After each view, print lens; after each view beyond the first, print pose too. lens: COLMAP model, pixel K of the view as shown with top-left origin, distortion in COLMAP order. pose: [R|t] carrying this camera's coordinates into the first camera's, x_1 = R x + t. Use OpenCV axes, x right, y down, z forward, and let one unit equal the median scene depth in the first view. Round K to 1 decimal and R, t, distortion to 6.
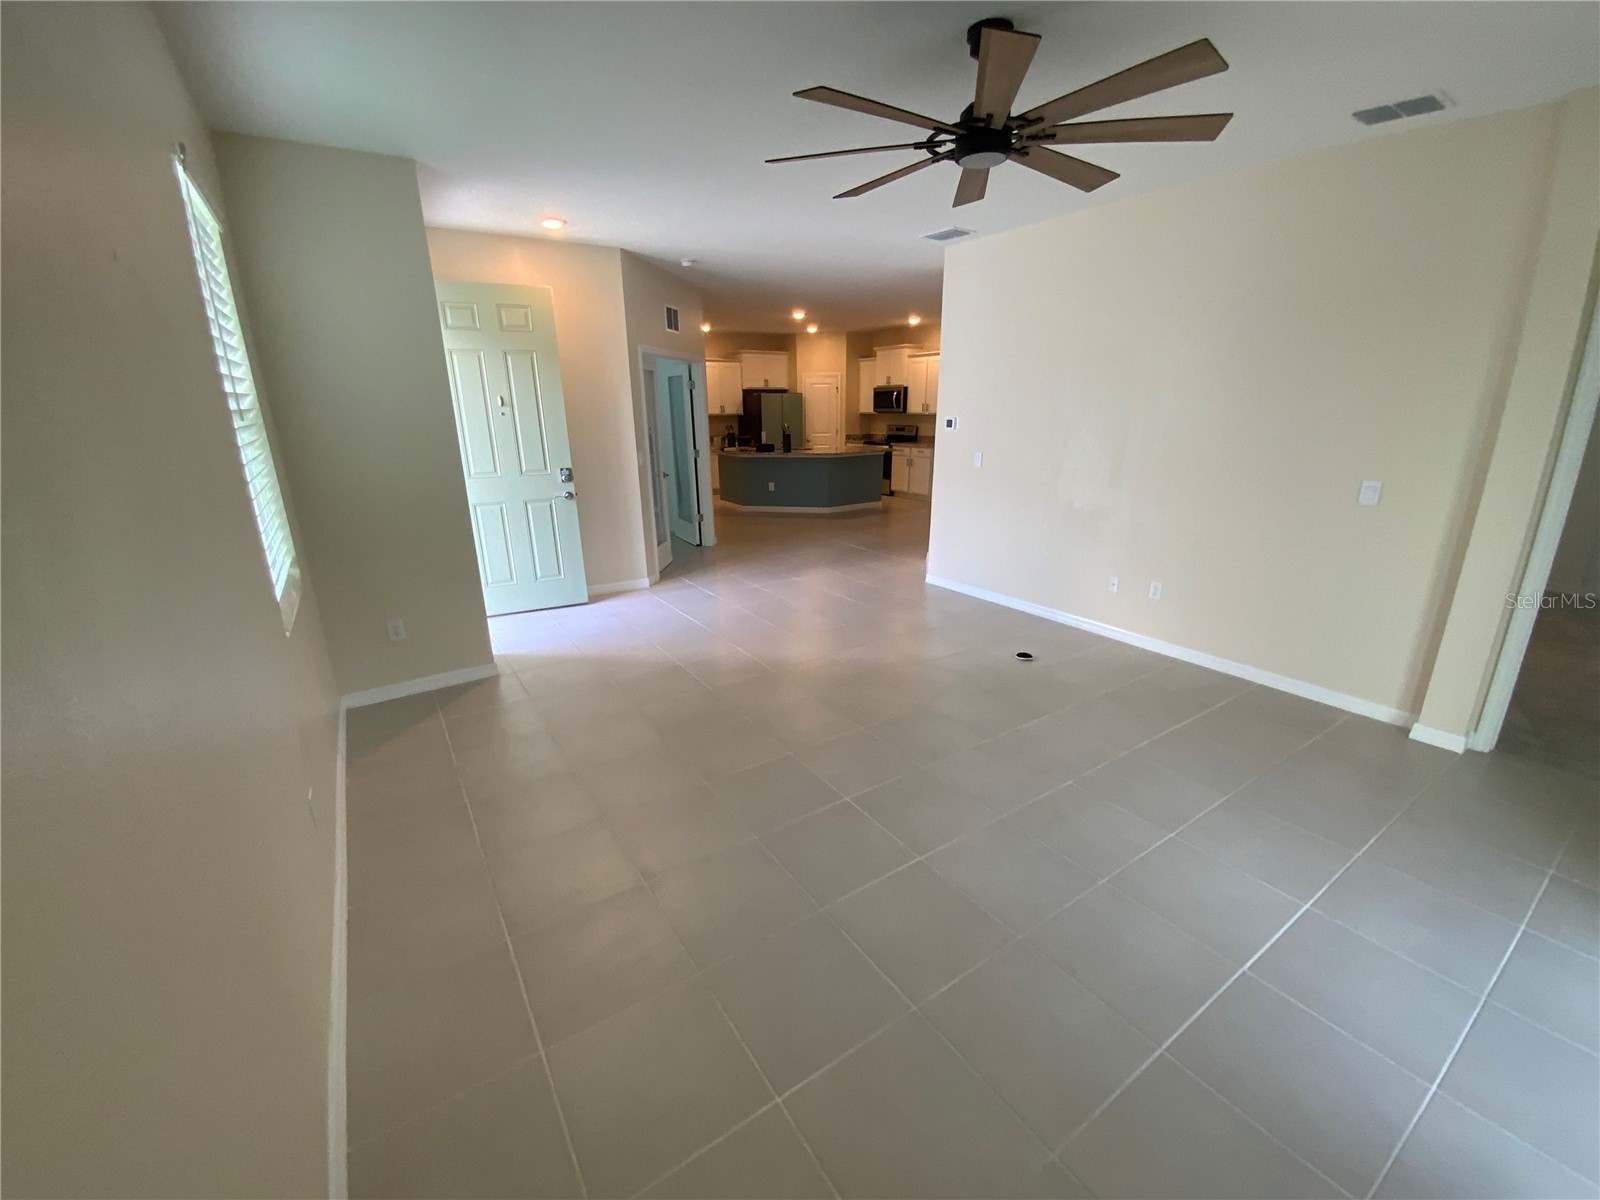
lens RADIAL K [[646.3, 0, 805.3], [0, 646.3, 594.3], [0, 0, 1]] dist [-0.010536, 0.000076]
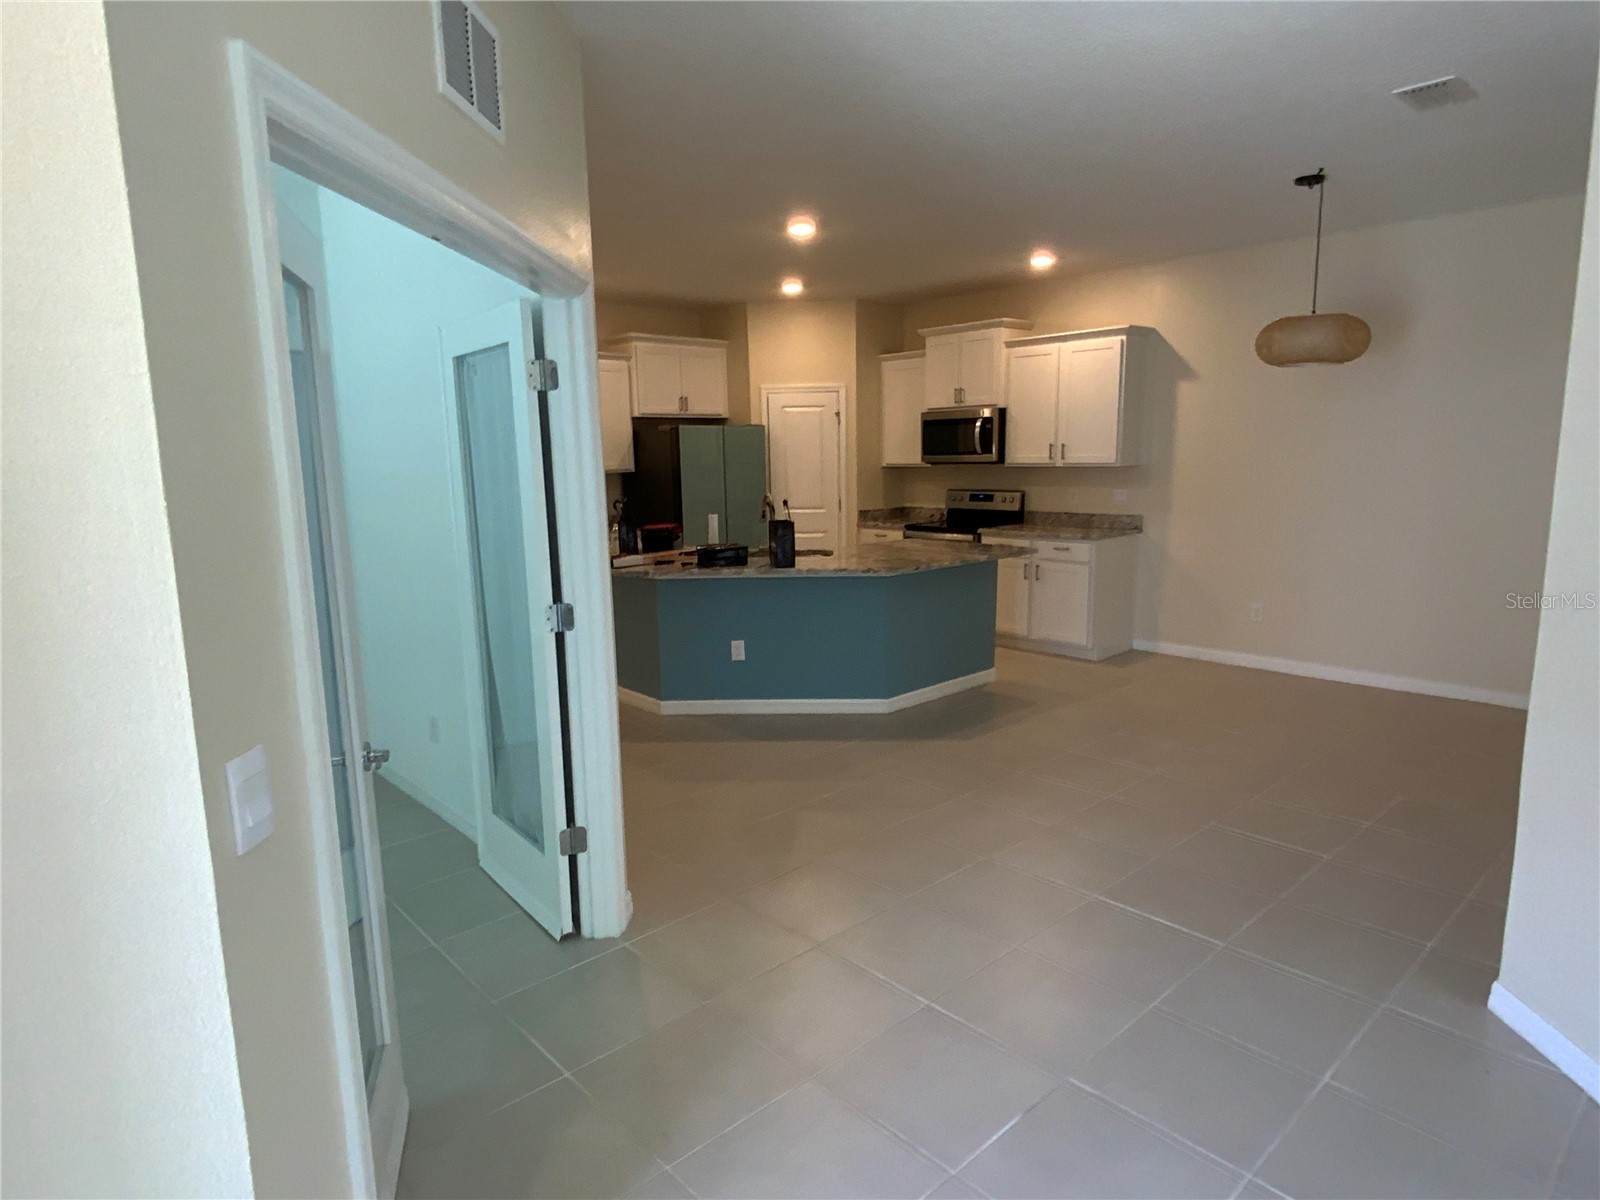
lens RADIAL K [[943.9, 0, 832.4], [0, 943.9, 572.5], [0, 0, 1]] dist [0.020700, -0.001822]
pose [[0.985777, -0.030167, 0.165328, -0.075584], [0.056000, 0.986498, -0.153900, -0.104438], [-0.158453, 0.160970, 0.974157, 0.365150]]
